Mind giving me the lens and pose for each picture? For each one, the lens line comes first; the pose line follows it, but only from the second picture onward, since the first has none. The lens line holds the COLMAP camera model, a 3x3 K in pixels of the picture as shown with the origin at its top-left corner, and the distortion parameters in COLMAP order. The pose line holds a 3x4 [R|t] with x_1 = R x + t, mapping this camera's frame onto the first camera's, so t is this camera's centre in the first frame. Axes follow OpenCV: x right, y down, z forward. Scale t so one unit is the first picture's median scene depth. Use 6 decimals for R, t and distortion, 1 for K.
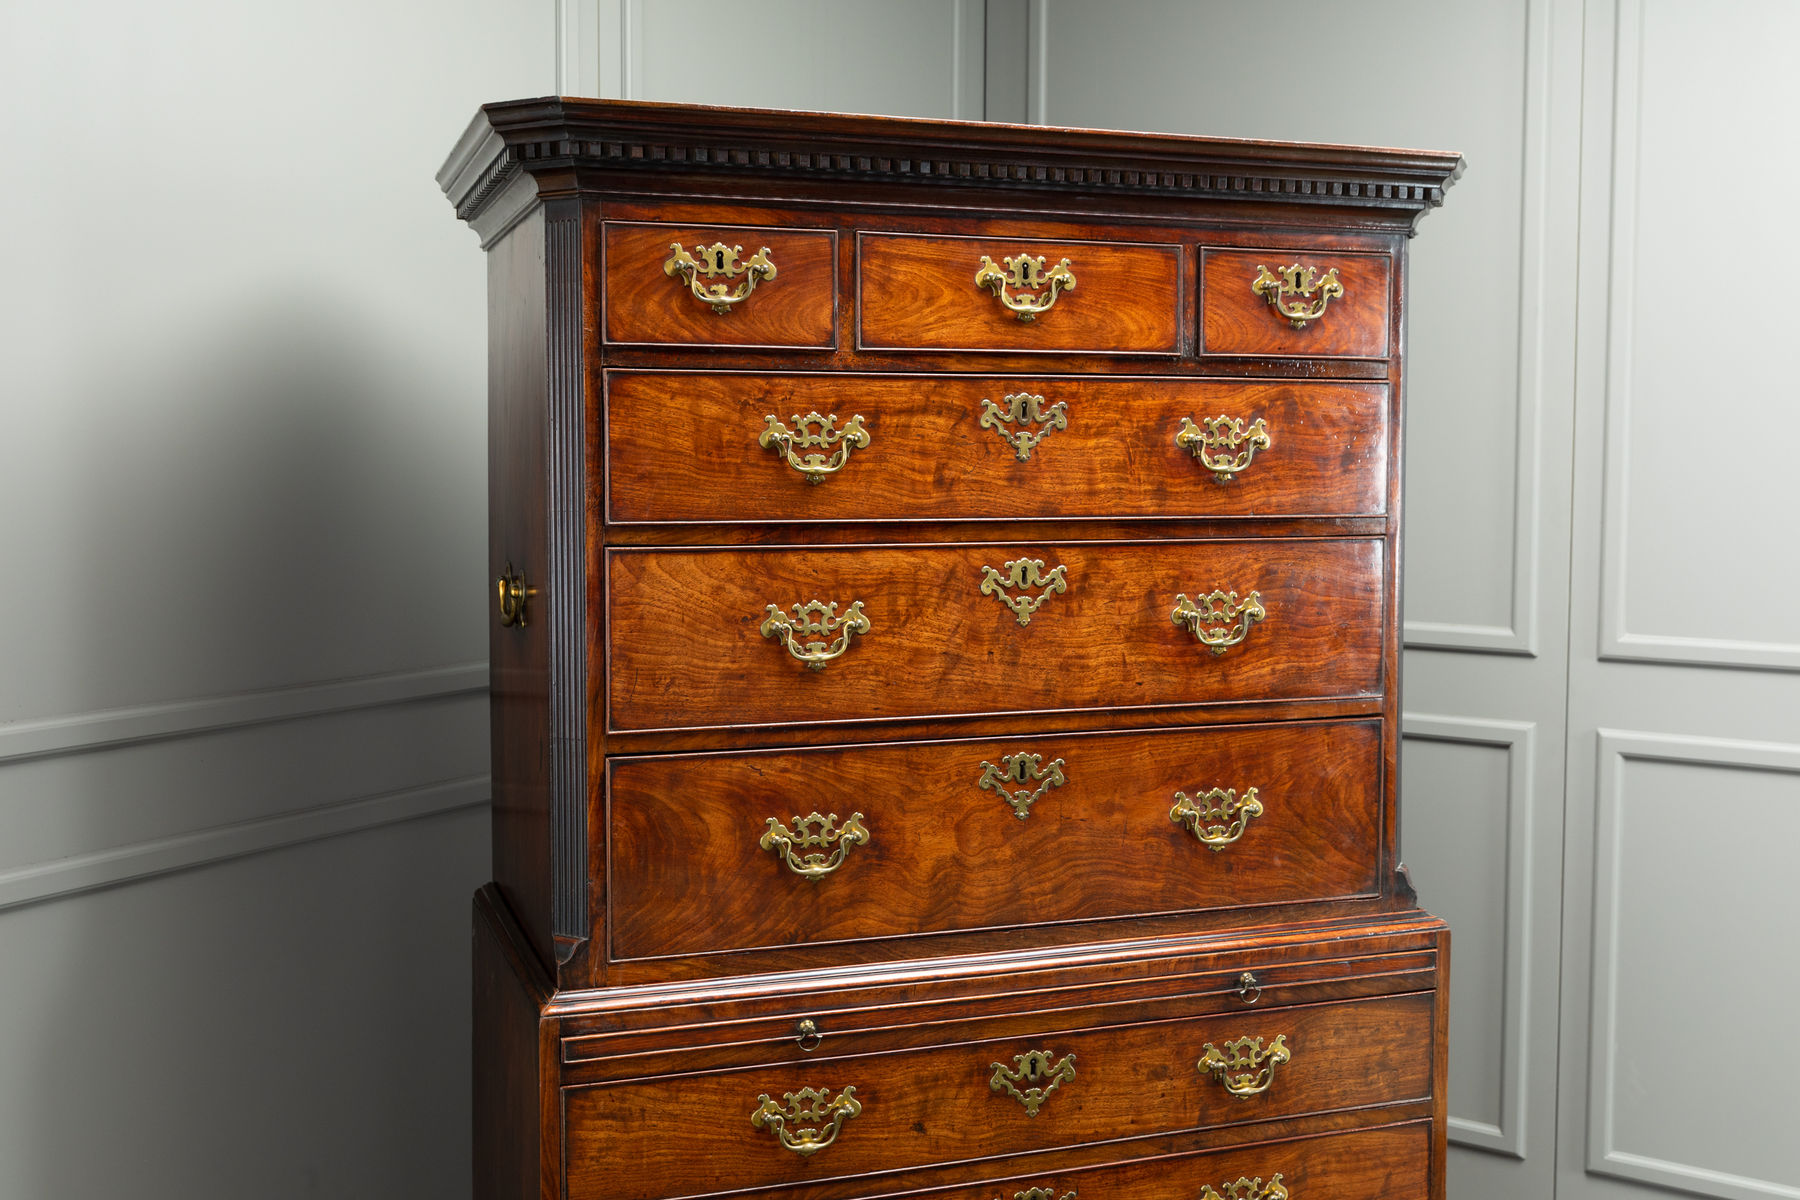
lens RADIAL K [[1882.3, 0, 897.0], [0, 1882.3, 541.2], [0, 0, 1]] dist [0.003742, 0.000000]
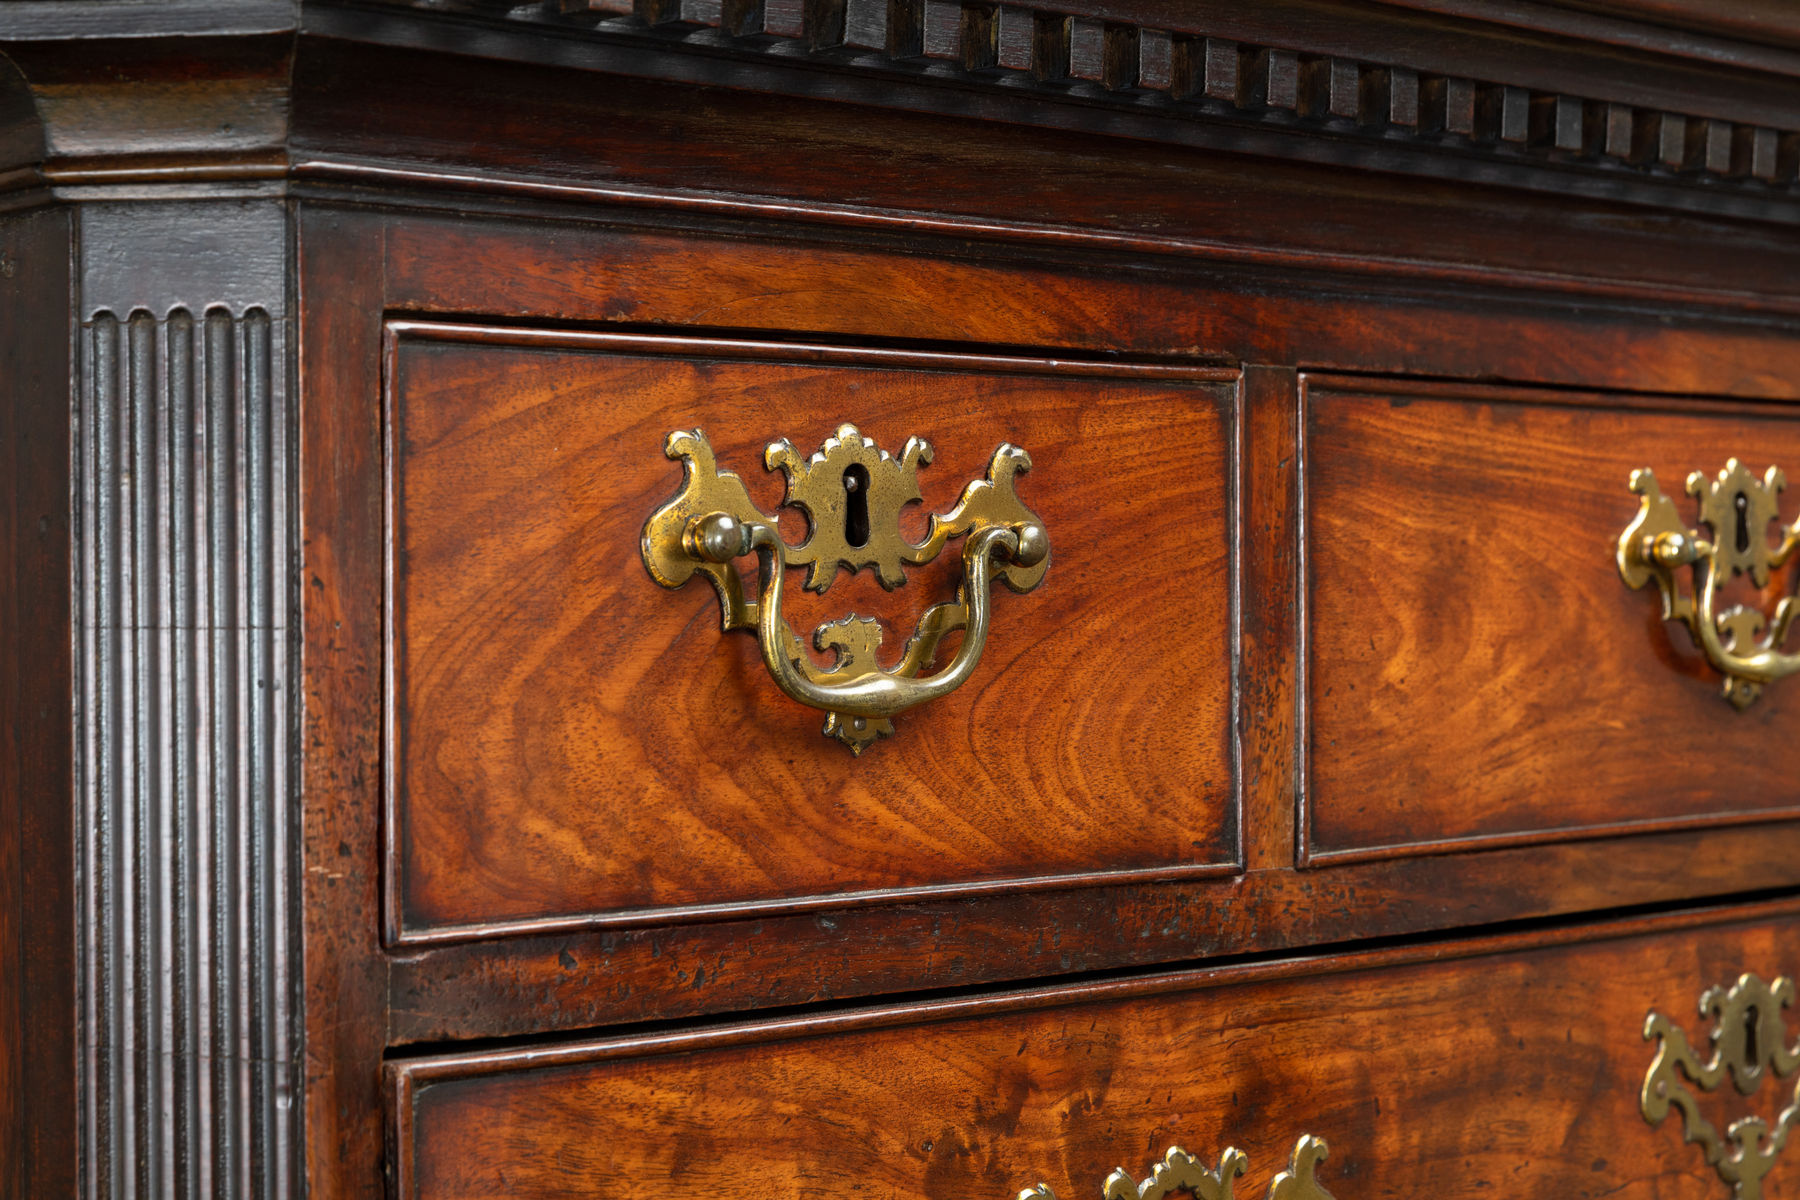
lens RADIAL K [[3275.0, 0, 993.1], [0, 3275.0, 633.4], [0, 0, 1]] dist [-0.007203, 0.000000]
pose [[0.916915, -0.014235, 0.398829, -0.220477], [0.032089, 0.998758, -0.038126, -0.114517], [-0.397791, 0.047756, 0.916232, 0.620829]]
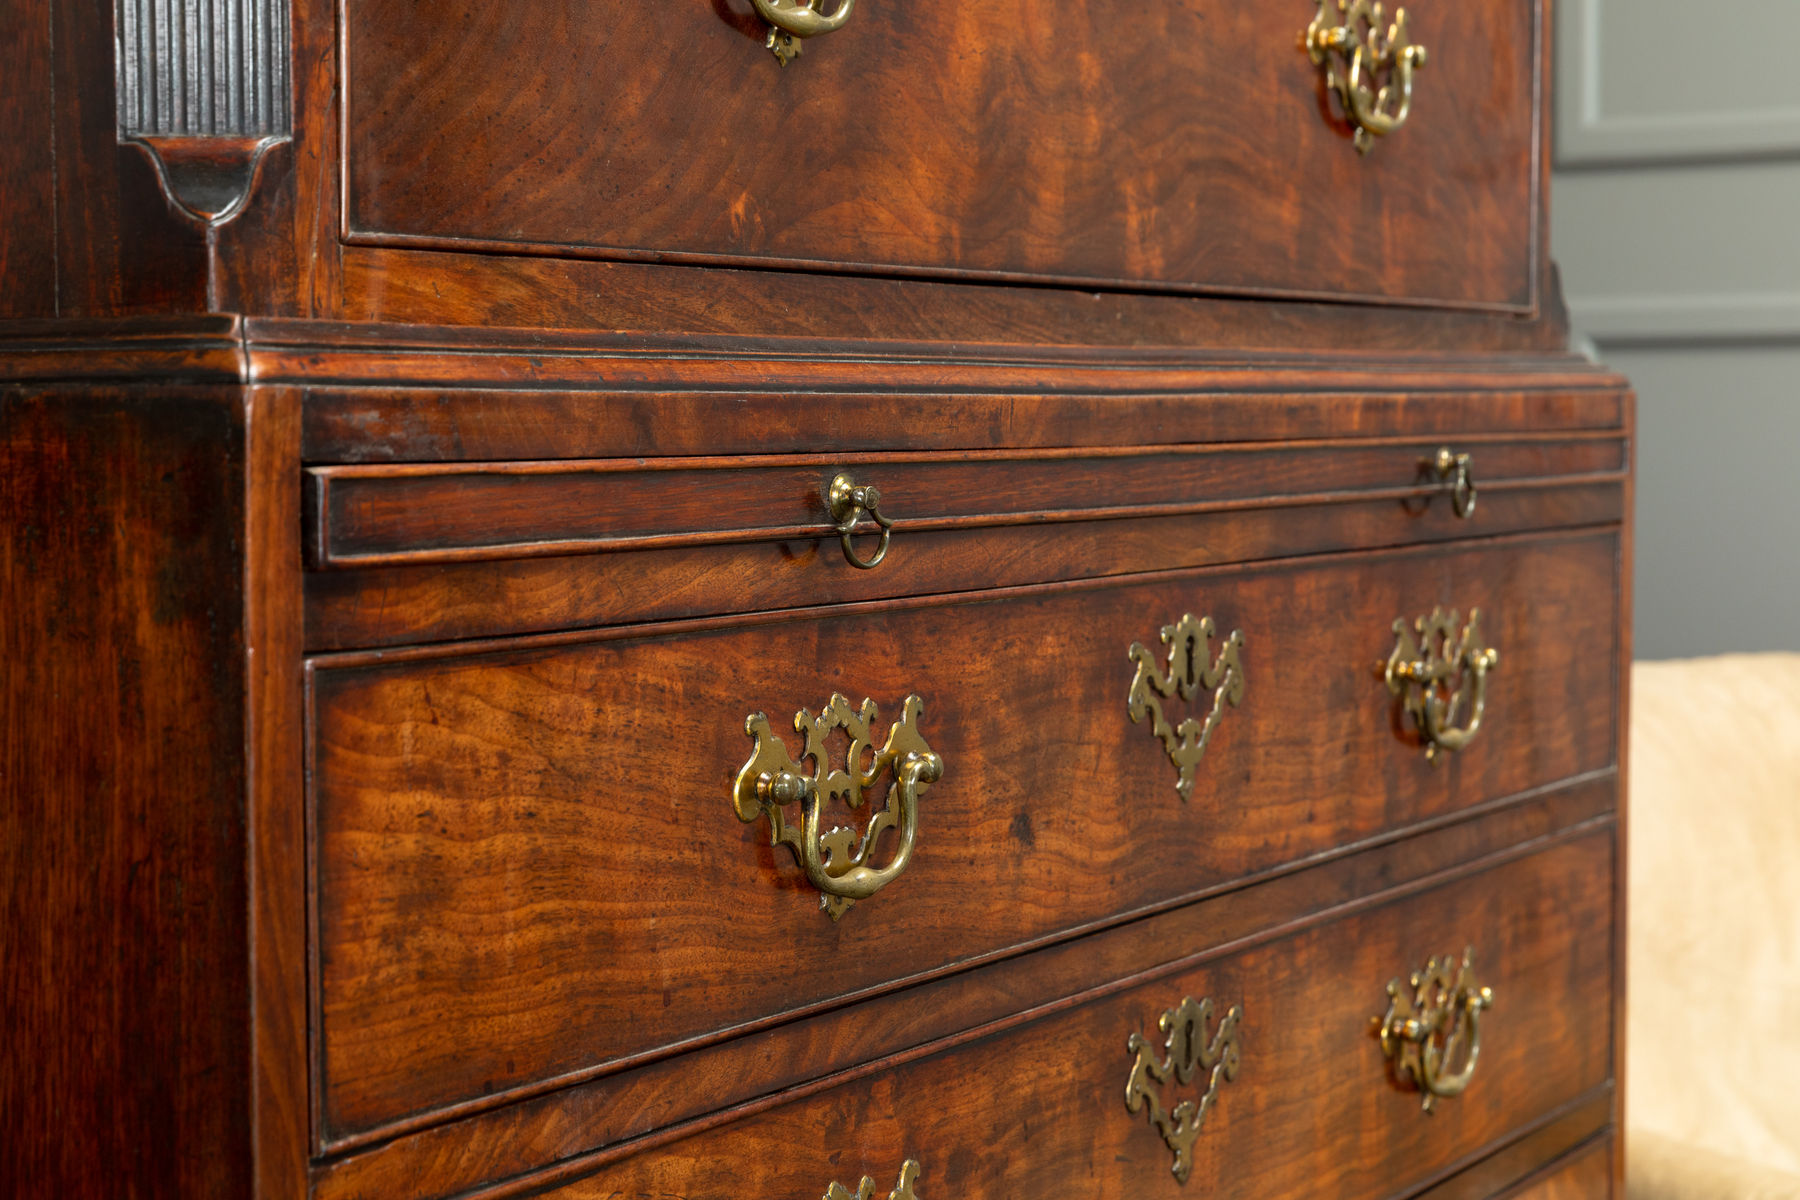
lens RADIAL K [[3275.0, 0, 894.7], [0, 3275.0, 603.2], [0, 0, 1]] dist [-0.007203, 0.000000]
pose [[0.777134, -0.043250, 0.627847, -0.372894], [0.033590, 0.999064, 0.027244, 0.254359], [-0.628438, -0.000083, 0.777860, 0.557173]]
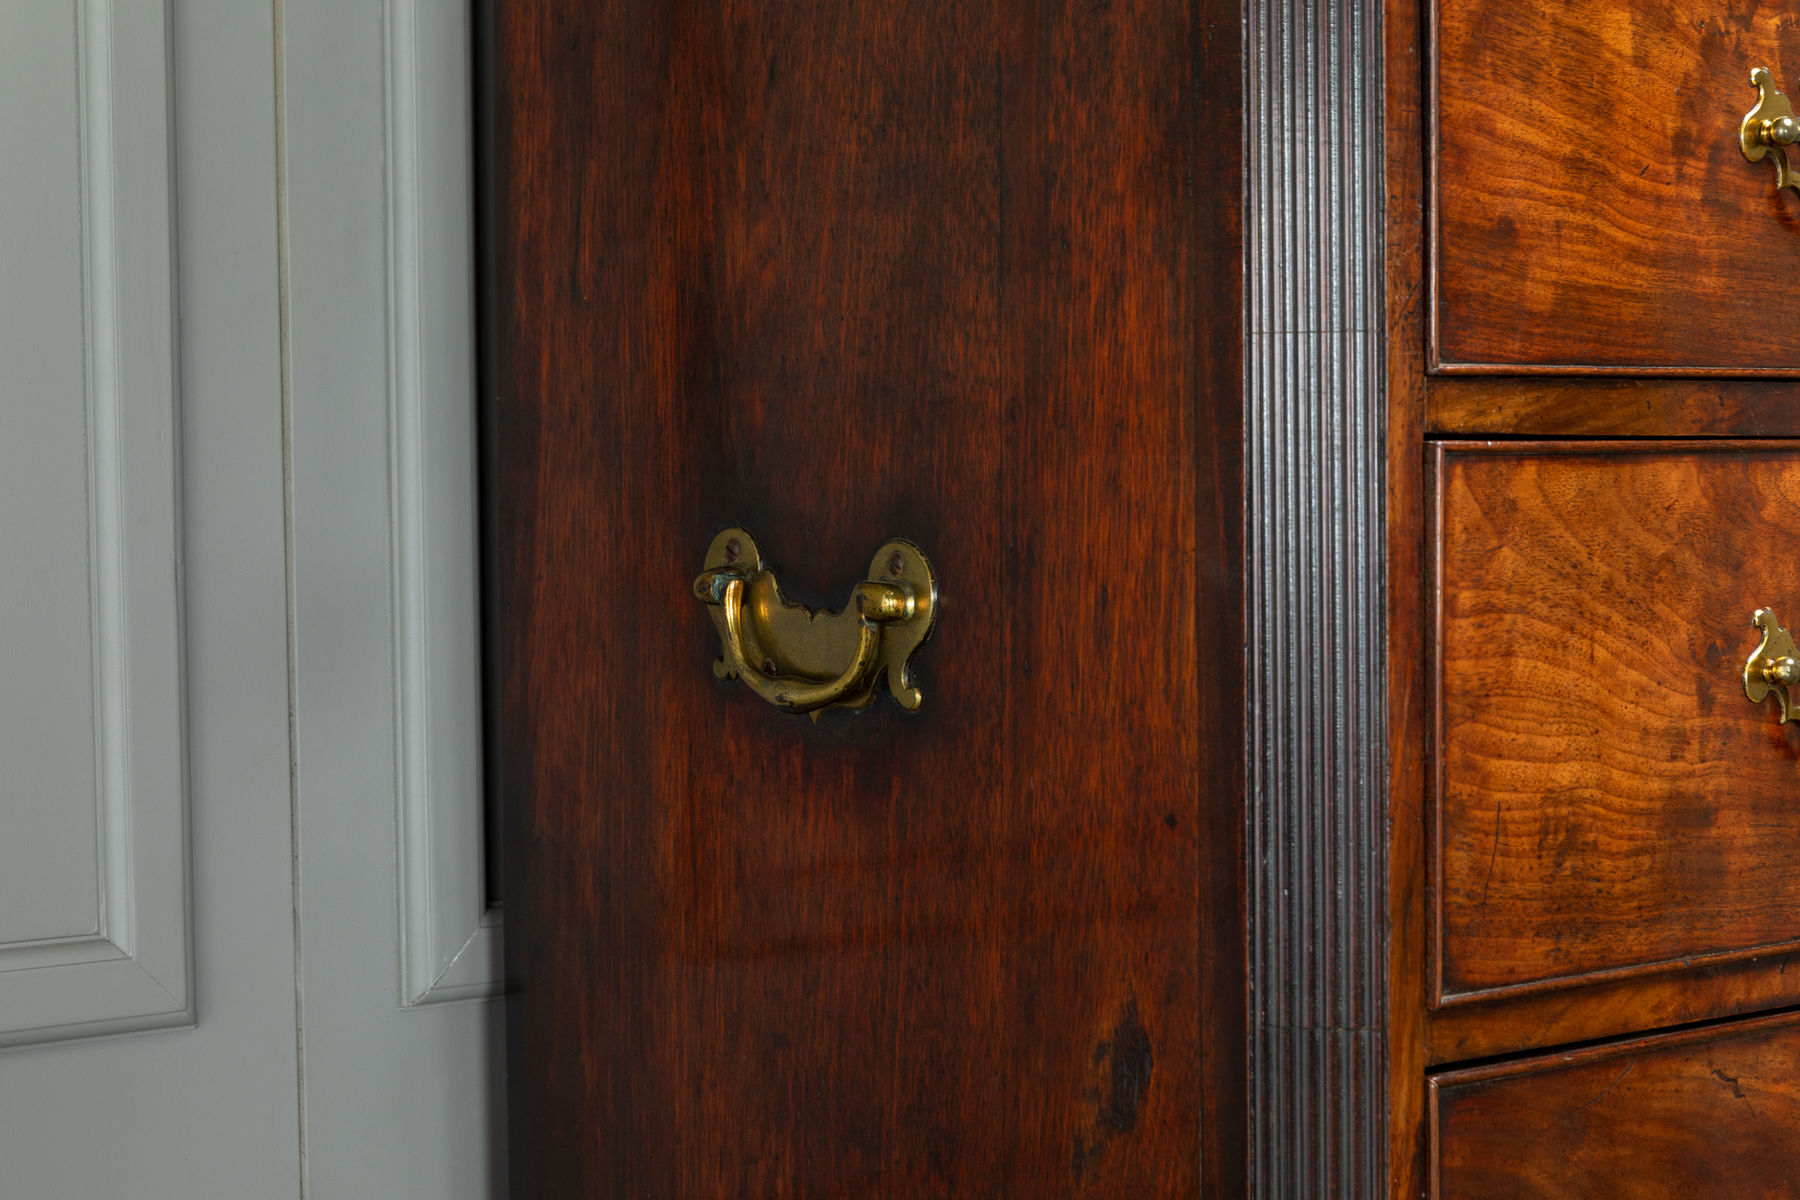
lens RADIAL K [[3275.0, 0, 891.4], [0, 3275.0, 605.3], [0, 0, 1]] dist [-0.007203, 0.000000]
pose [[0.950806, -0.025695, 0.308719, -0.399718], [0.026636, 0.999645, 0.001168, 0.027429], [-0.308639, 0.007112, 0.951153, 0.456966]]
